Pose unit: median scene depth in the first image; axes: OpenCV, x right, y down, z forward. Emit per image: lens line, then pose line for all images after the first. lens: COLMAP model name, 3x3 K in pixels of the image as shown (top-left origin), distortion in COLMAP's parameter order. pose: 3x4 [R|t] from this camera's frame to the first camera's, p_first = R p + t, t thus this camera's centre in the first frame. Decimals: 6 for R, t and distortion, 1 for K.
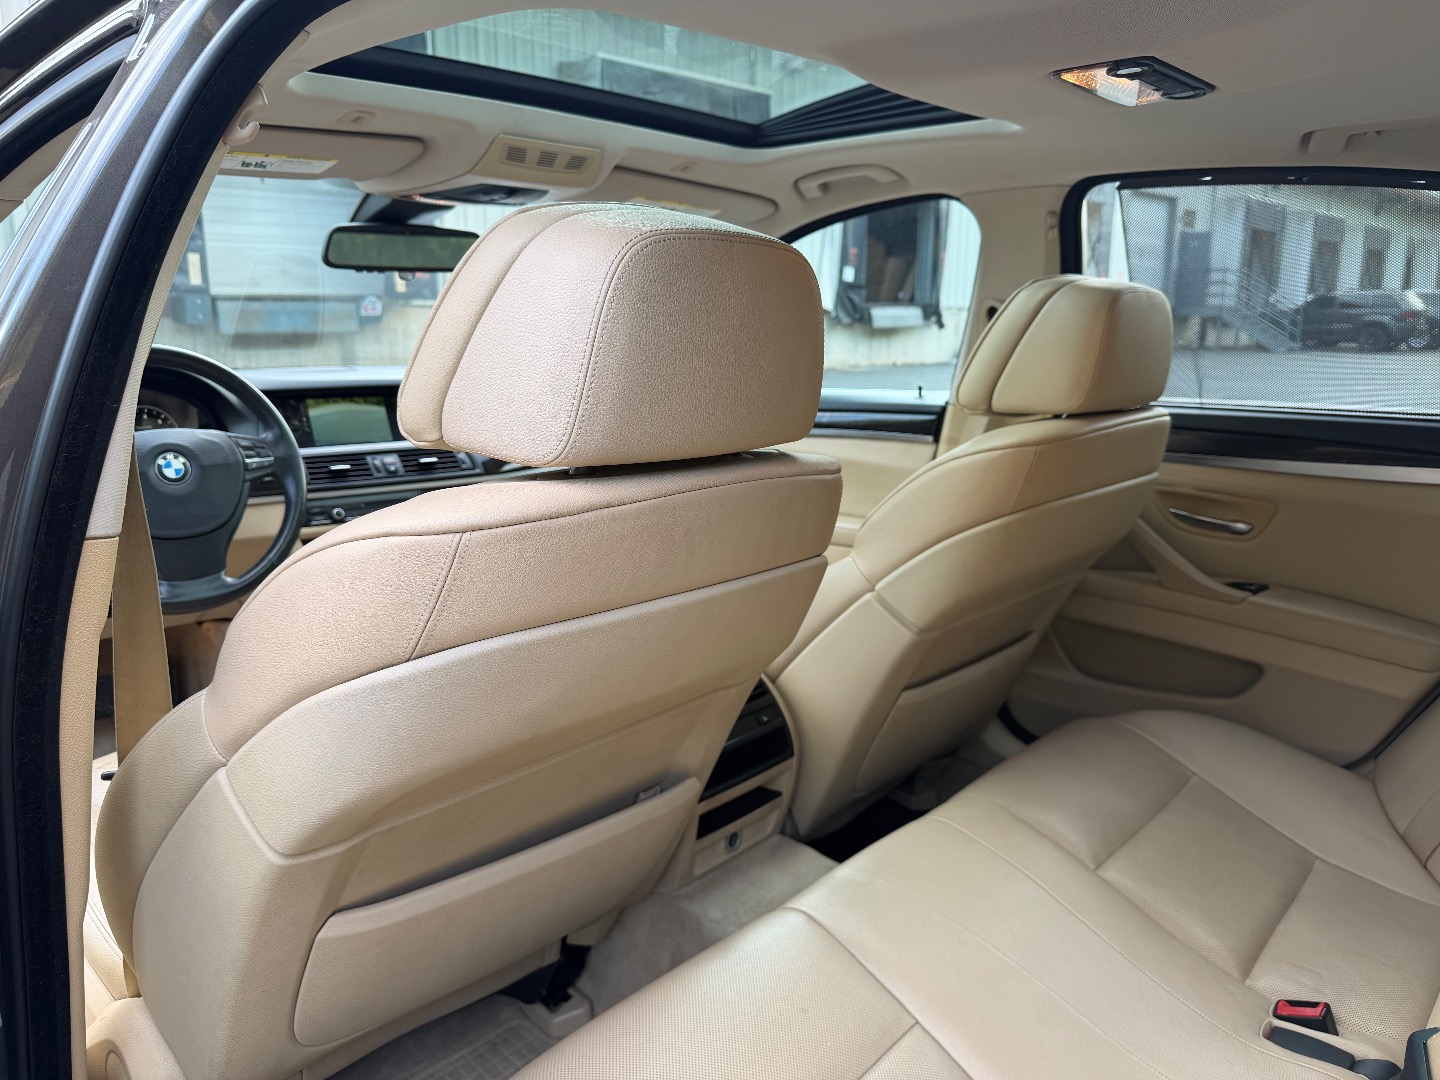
lens RADIAL K [[1008.2, 0, 720.3], [0, 1008.2, 530.8], [0, 0, 1]] dist [0.070365, -0.095396]
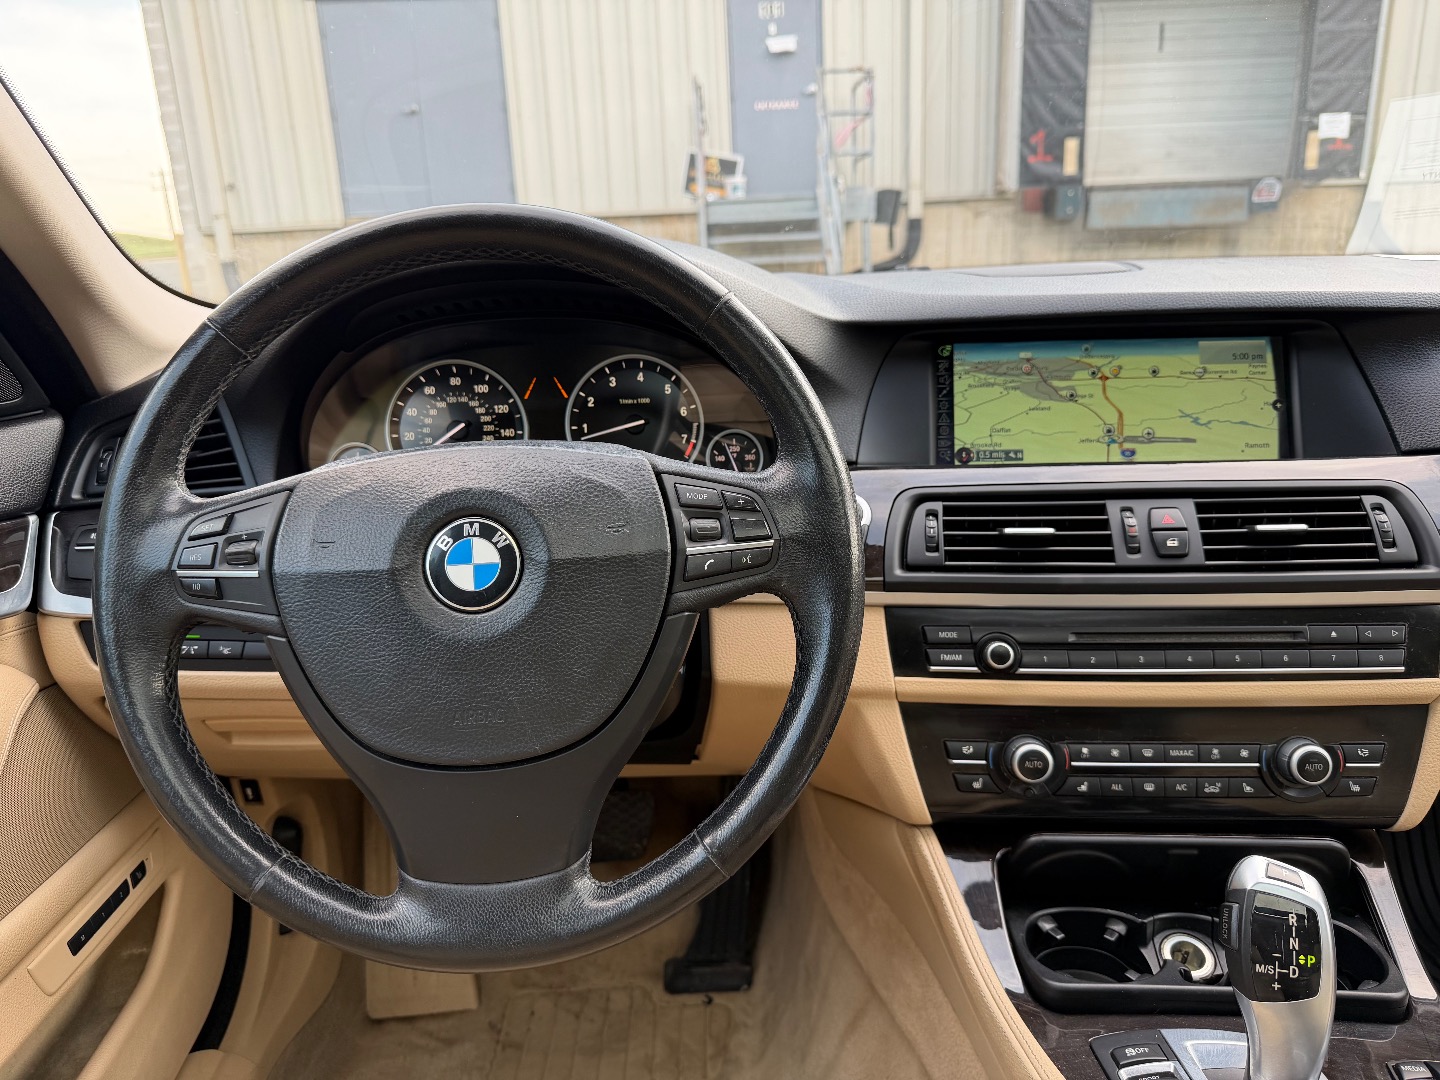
lens RADIAL K [[1040.2, 0, 721.9], [0, 1040.2, 551.8], [0, 0, 1]] dist [0.004207, -0.022262]
pose [[0.704320, 0.183908, -0.685646, -0.209089], [-0.108214, 0.982386, 0.152341, -0.114119], [0.701586, -0.033101, 0.711816, 0.719393]]
